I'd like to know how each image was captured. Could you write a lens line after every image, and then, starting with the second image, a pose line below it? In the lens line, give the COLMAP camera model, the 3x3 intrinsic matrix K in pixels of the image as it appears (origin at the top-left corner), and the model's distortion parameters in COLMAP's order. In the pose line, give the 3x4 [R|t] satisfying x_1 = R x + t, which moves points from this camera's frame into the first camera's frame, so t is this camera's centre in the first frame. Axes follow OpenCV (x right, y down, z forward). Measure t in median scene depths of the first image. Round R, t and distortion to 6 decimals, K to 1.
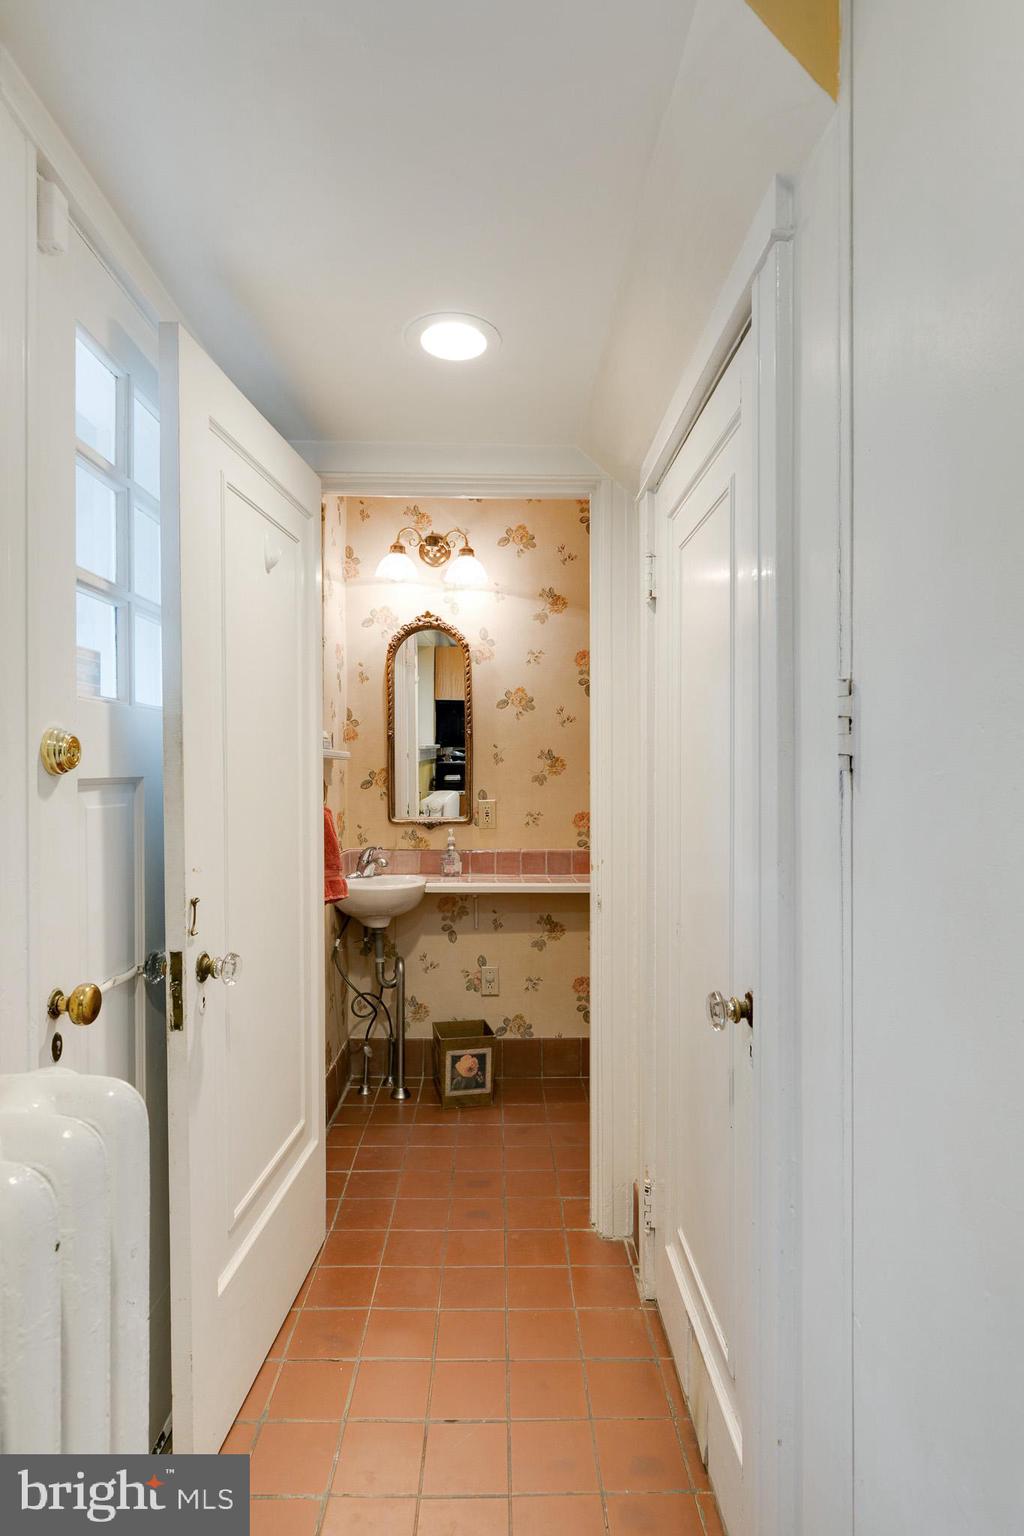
lens RADIAL K [[804.9, 0, 507.9], [0, 804.9, 768.5], [0, 0, 1]] dist [-0.002997, 0.003897]
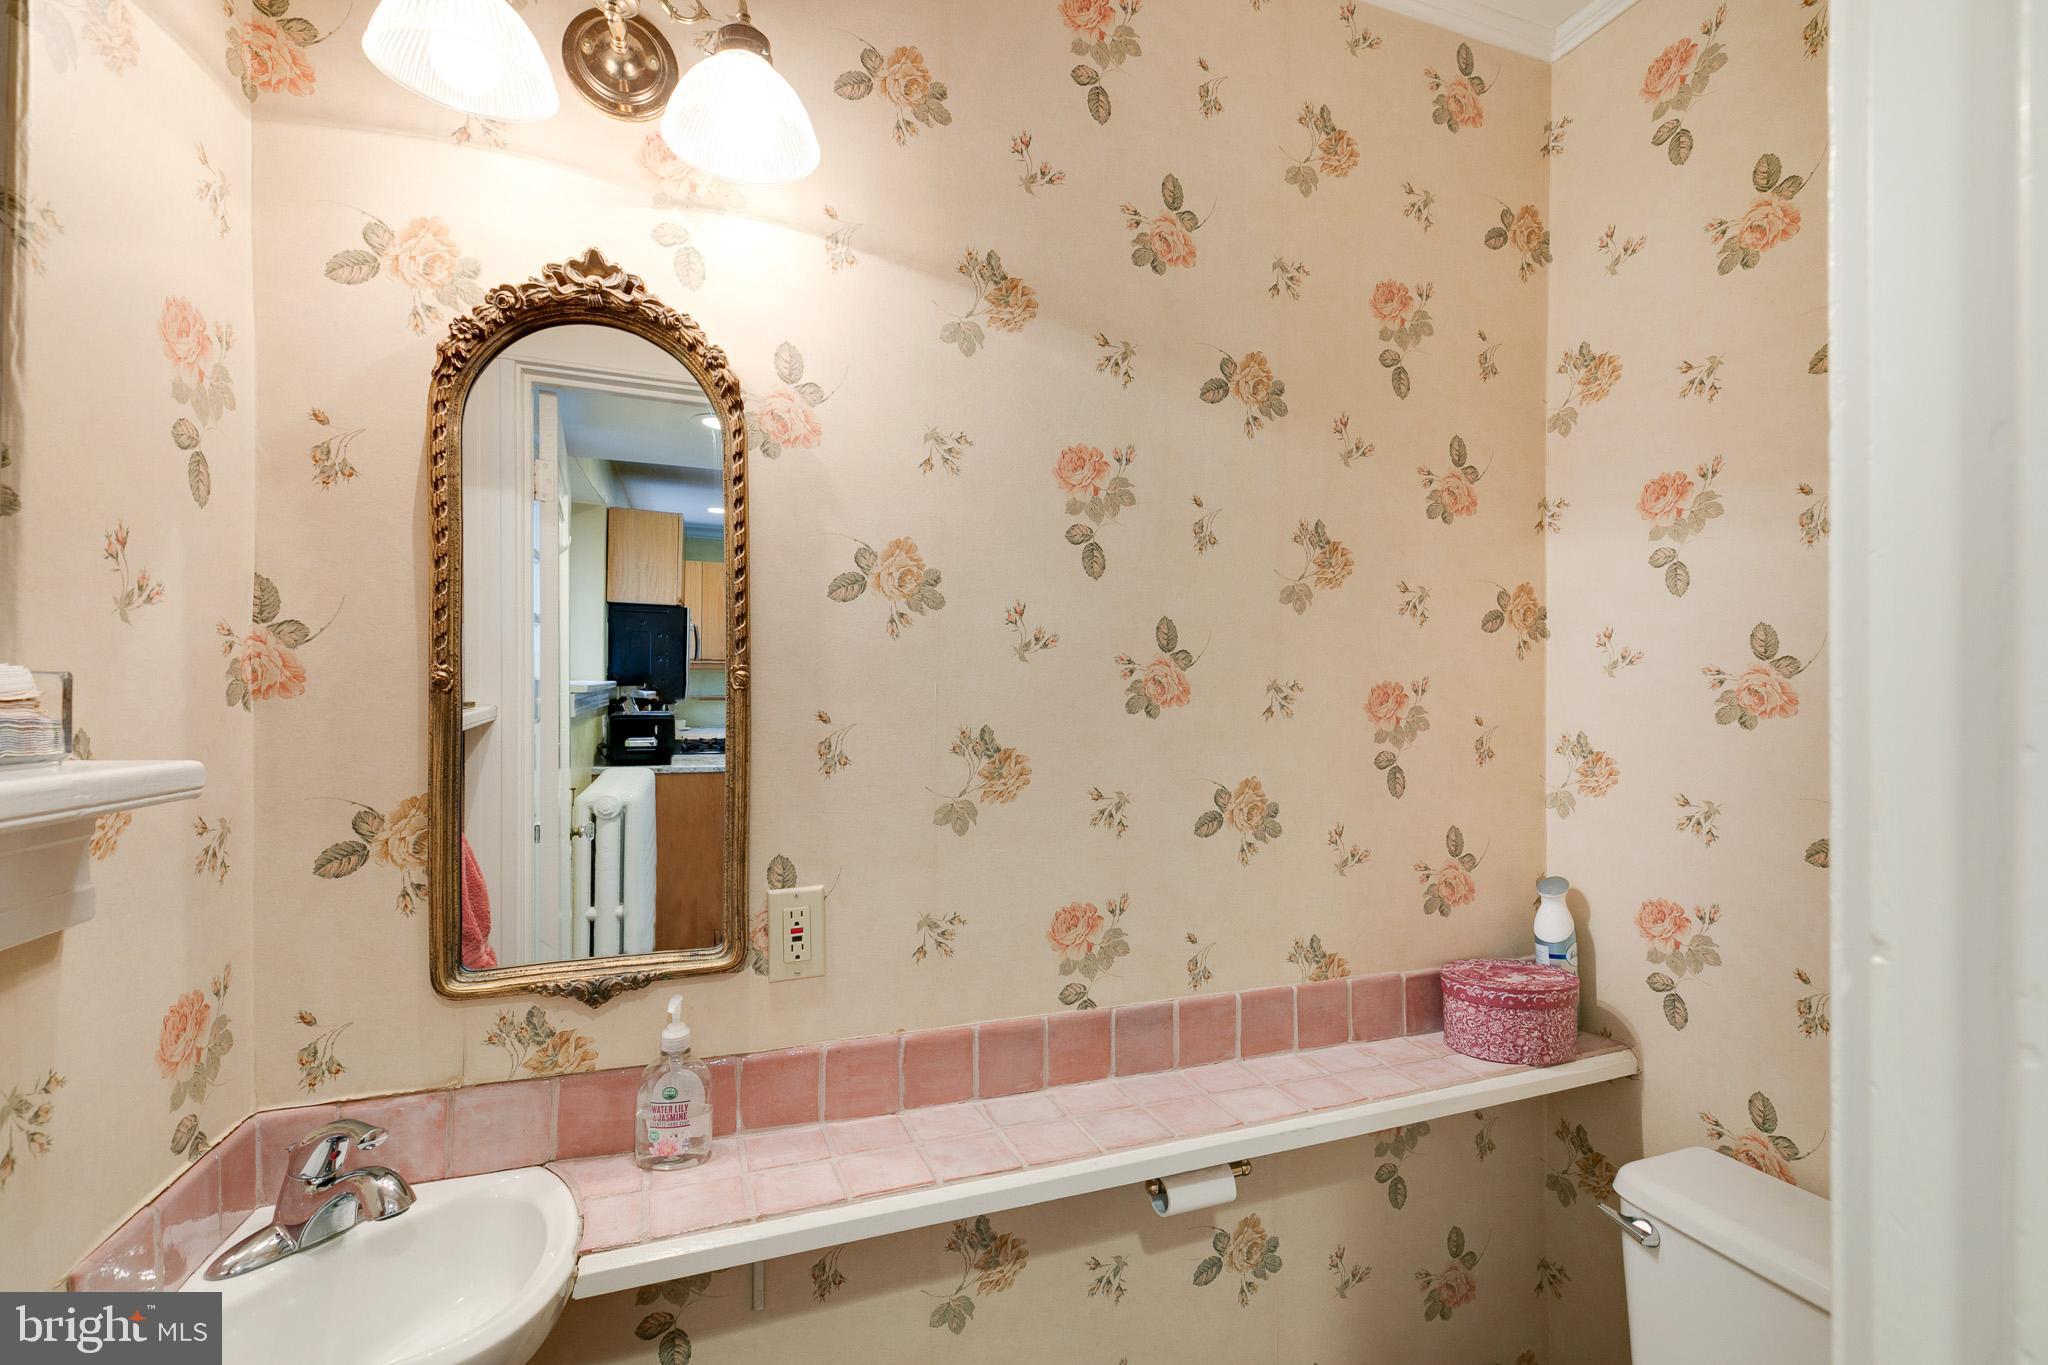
lens RADIAL K [[925.4, 0, 1025.9], [0, 925.4, 693.6], [0, 0, 1]] dist [0.005241, 0.001867]
pose [[0.943105, 0.006717, 0.332427, -0.062198], [-0.003802, 0.999948, -0.009418, -0.034086], [-0.332473, 0.007618, 0.943082, 0.626389]]
